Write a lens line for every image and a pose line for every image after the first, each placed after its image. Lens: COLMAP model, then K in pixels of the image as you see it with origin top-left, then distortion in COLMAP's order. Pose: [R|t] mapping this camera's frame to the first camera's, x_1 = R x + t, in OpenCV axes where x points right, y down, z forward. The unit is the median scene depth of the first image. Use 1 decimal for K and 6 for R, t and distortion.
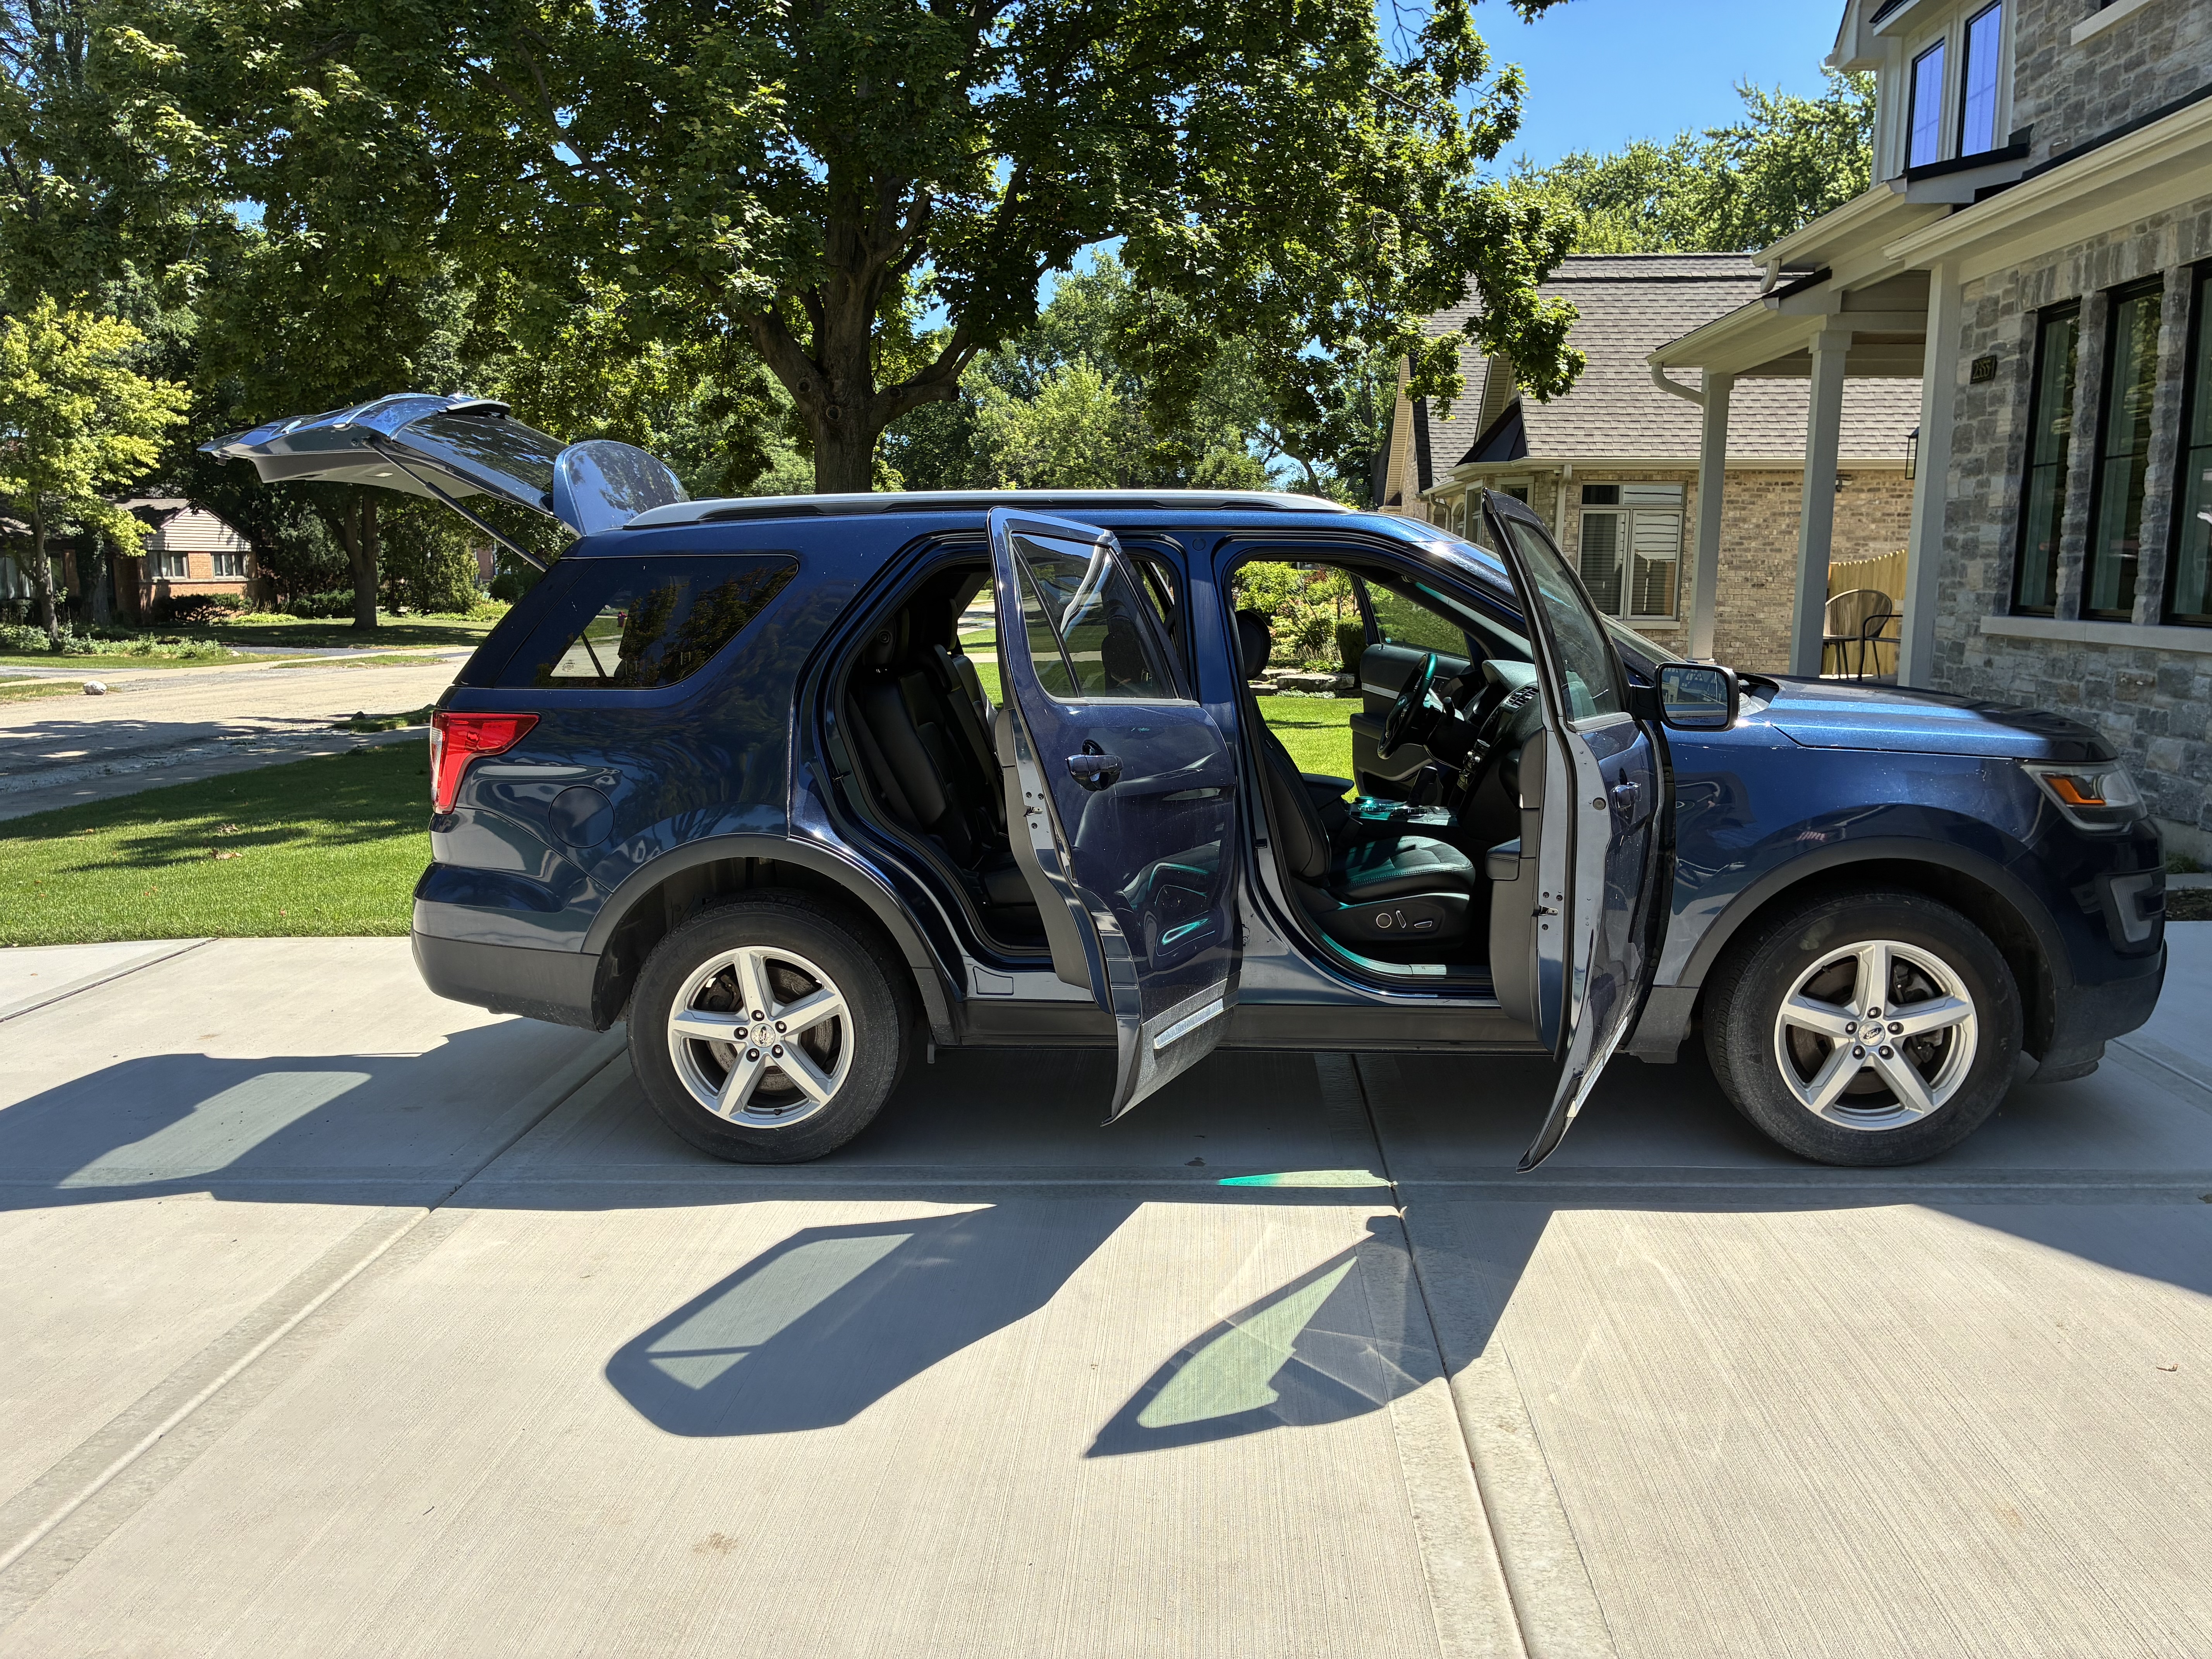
lens RADIAL K [[1706.9, 0, 1106.0], [0, 1706.9, 829.5], [0, 0, 1]] dist [0.054729, -0.069028]
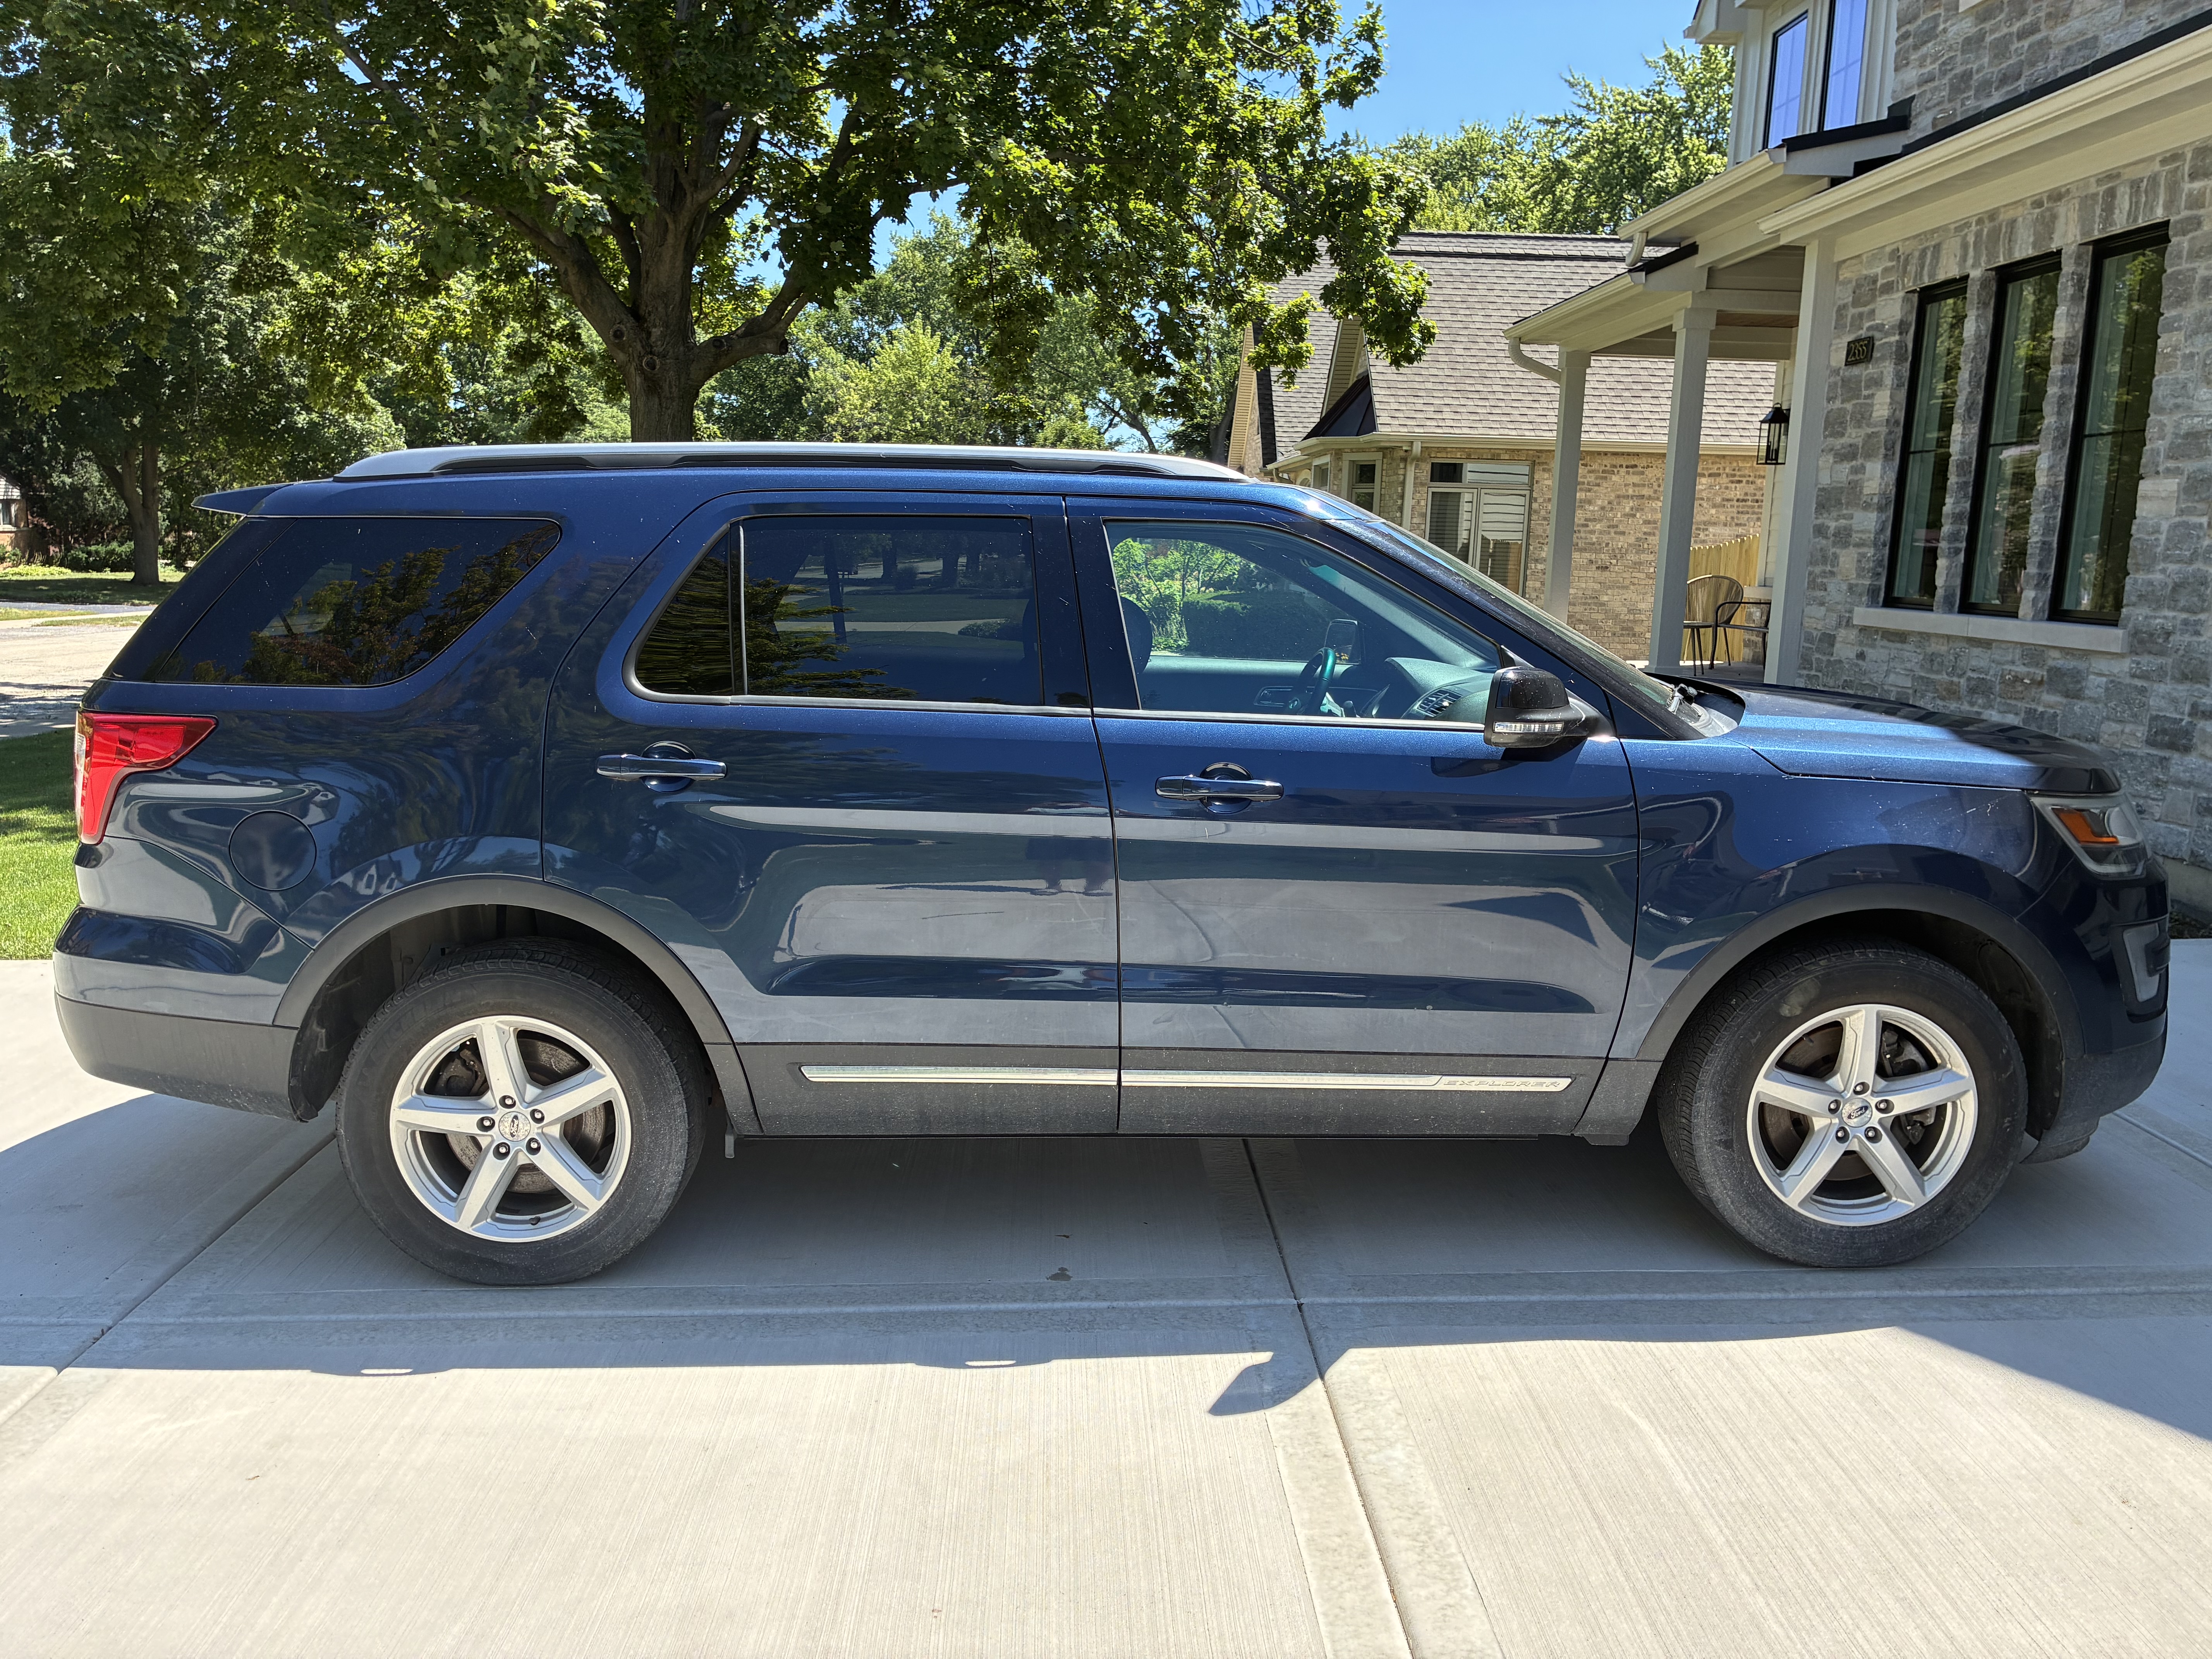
lens RADIAL K [[1706.9, 0, 1106.0], [0, 1706.9, 829.5], [0, 0, 1]] dist [0.054729, -0.069028]
pose [[0.995417, 0.004214, 0.095540, -0.001978], [-0.005887, 0.999834, 0.017236, -0.013298], [-0.095452, -0.017720, 0.995276, 0.077388]]
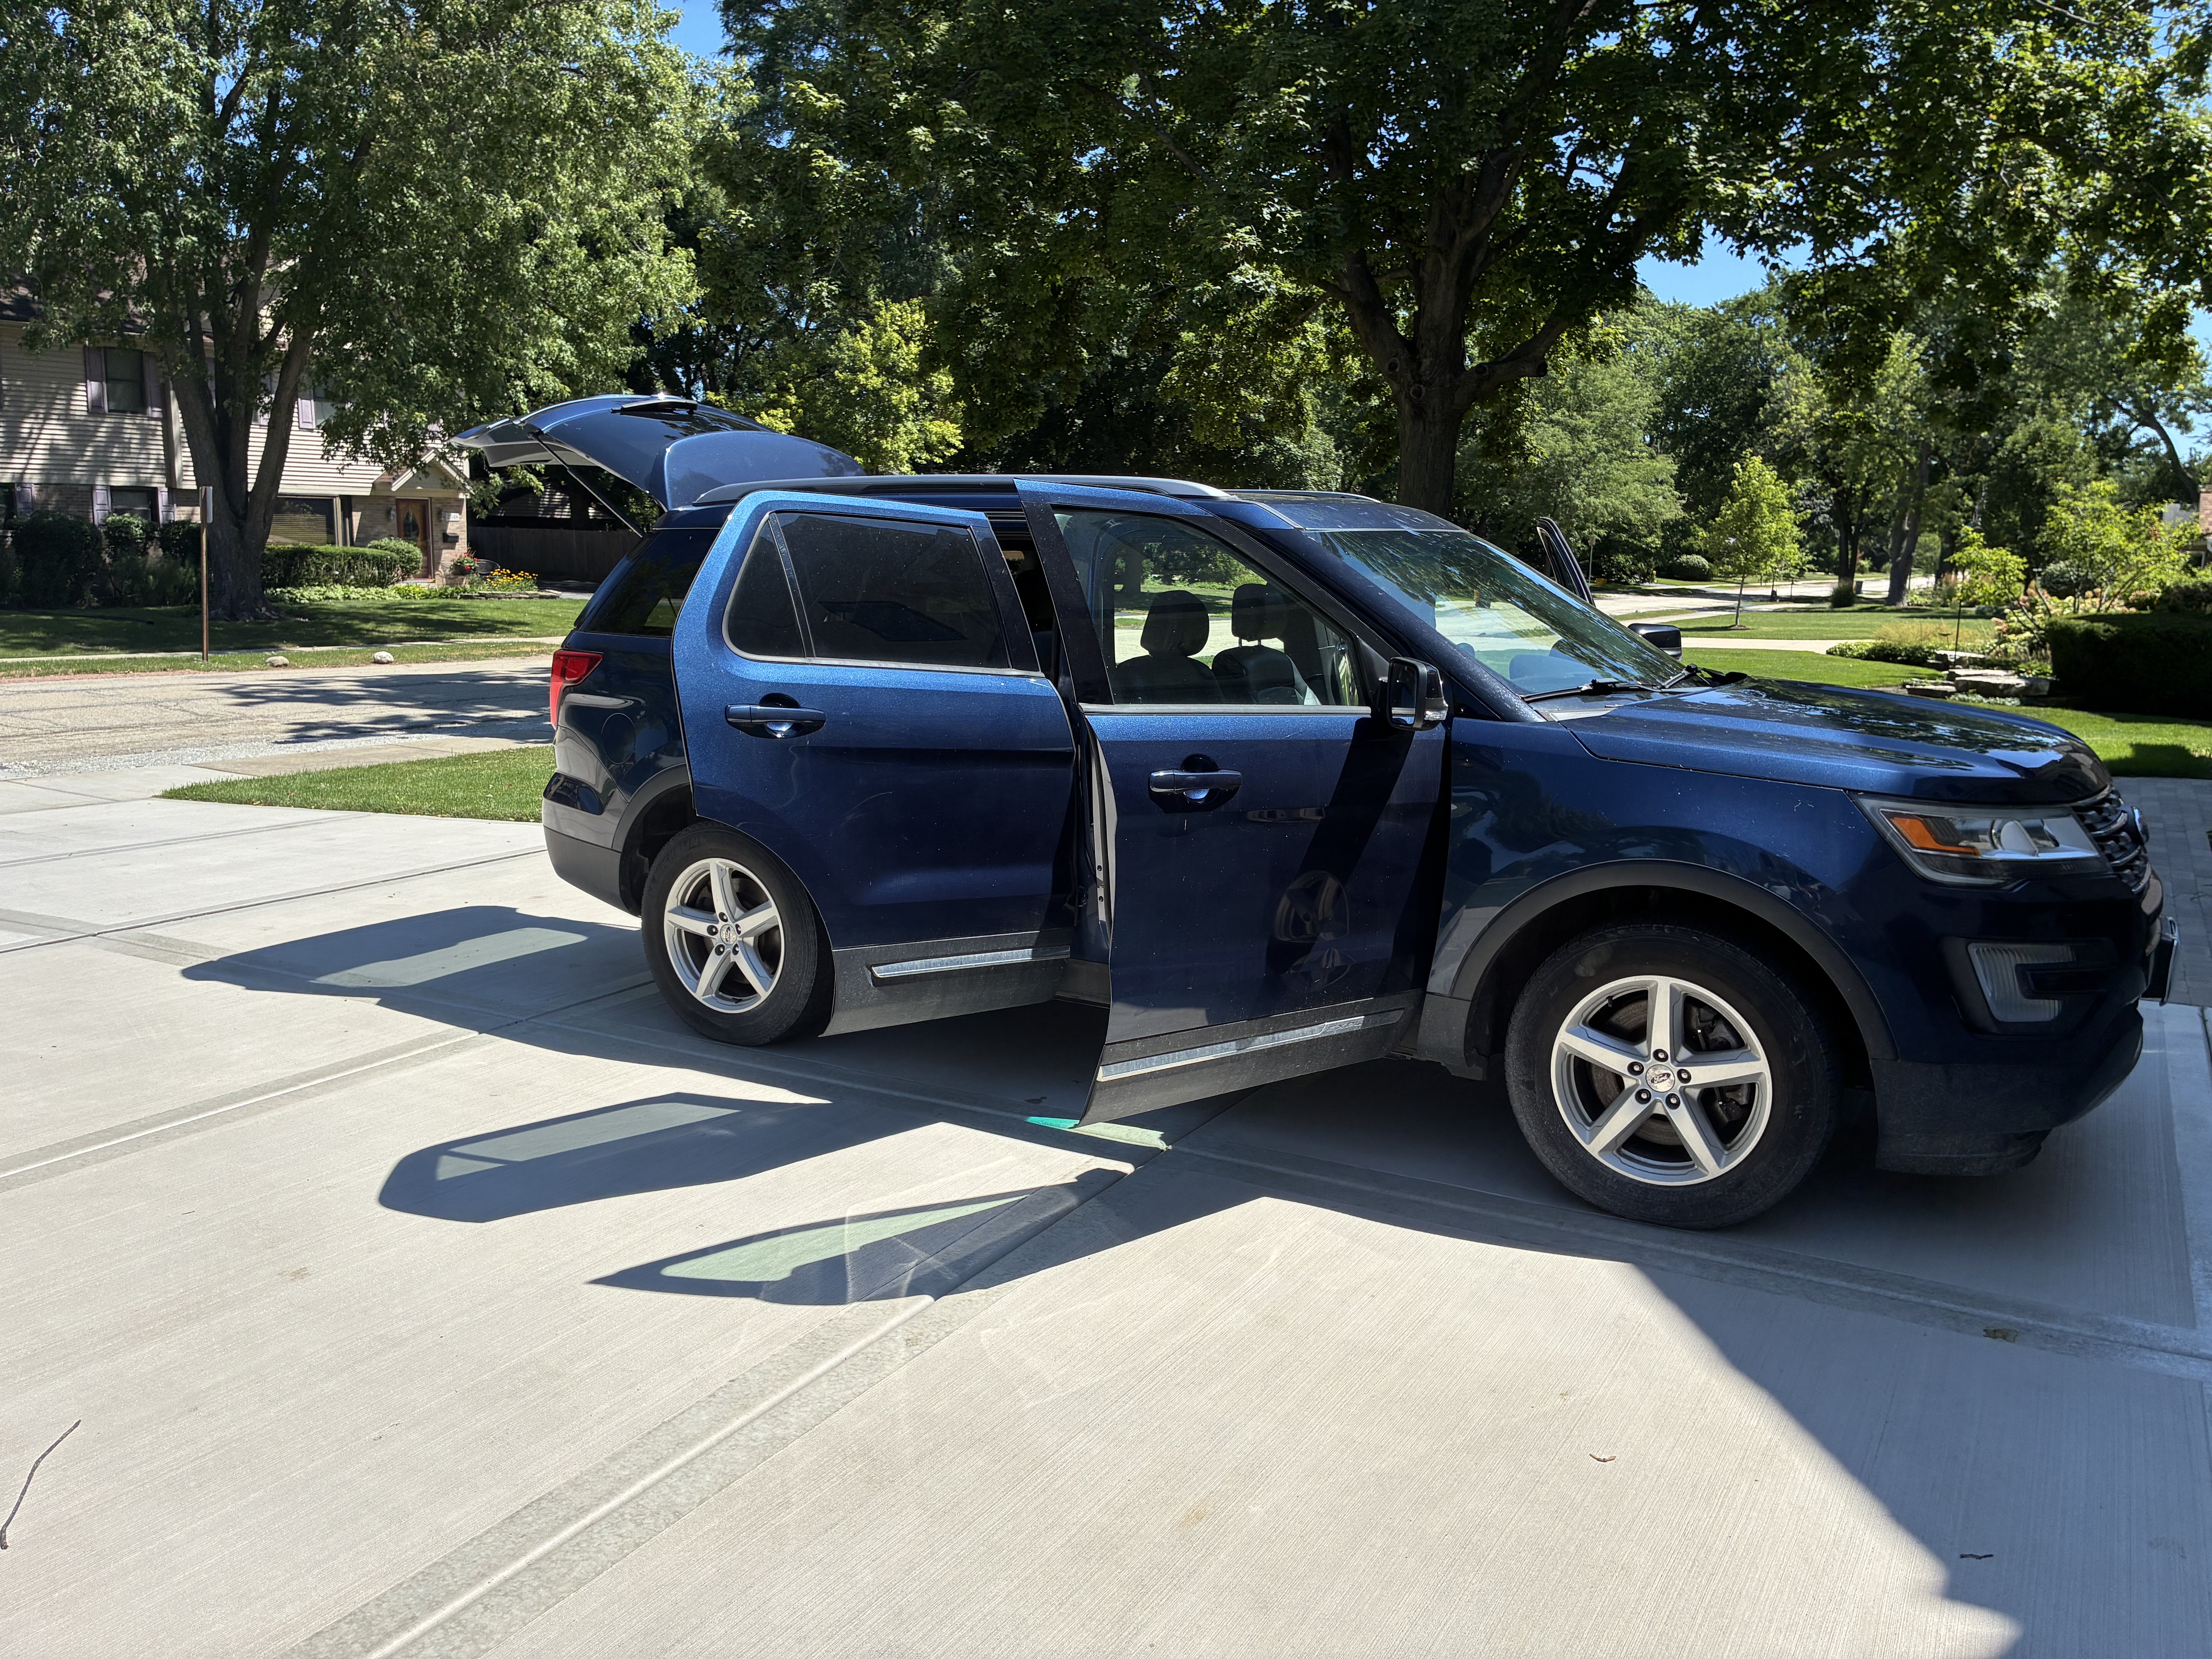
lens RADIAL K [[1700.4, 0, 1080.9], [0, 1700.4, 815.3], [0, 0, 1]] dist [0.041714, -0.045163]
pose [[0.892894, 0.093035, -0.440551, 0.222588], [-0.089879, 0.995557, 0.028076, -0.007149], [0.441206, 0.014527, 0.897288, 0.019961]]
